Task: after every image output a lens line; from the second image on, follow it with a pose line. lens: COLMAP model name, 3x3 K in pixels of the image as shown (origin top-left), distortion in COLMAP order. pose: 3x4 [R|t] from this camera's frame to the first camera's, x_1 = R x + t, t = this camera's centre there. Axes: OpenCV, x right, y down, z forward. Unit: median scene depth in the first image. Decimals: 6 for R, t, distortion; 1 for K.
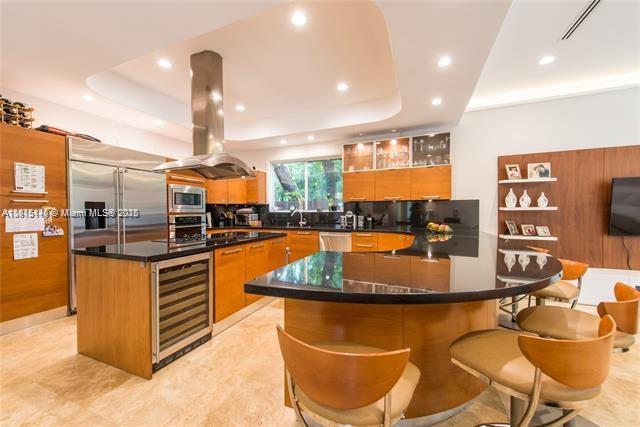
lens RADIAL K [[251.2, 0, 310.4], [0, 251.2, 215.8], [0, 0, 1]] dist [0.000975, 0.000064]
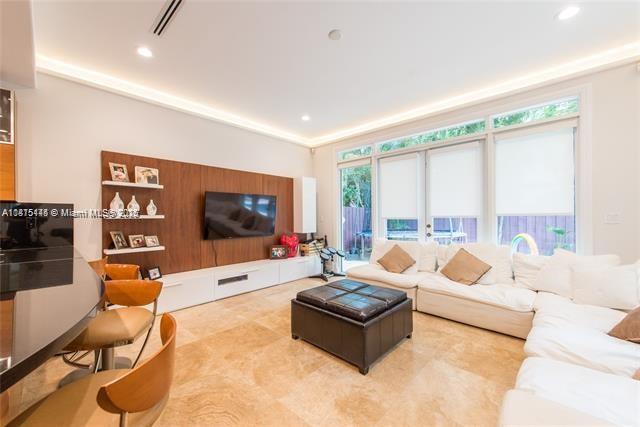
lens RADIAL K [[251.2, 0, 310.4], [0, 251.2, 215.8], [0, 0, 1]] dist [0.000975, 0.000064]
pose [[0.351741, 0.009359, 0.936051, 0.252408], [0.018755, 0.999679, -0.017043, -0.005477], [-0.935910, 0.023550, 0.351452, 0.116229]]
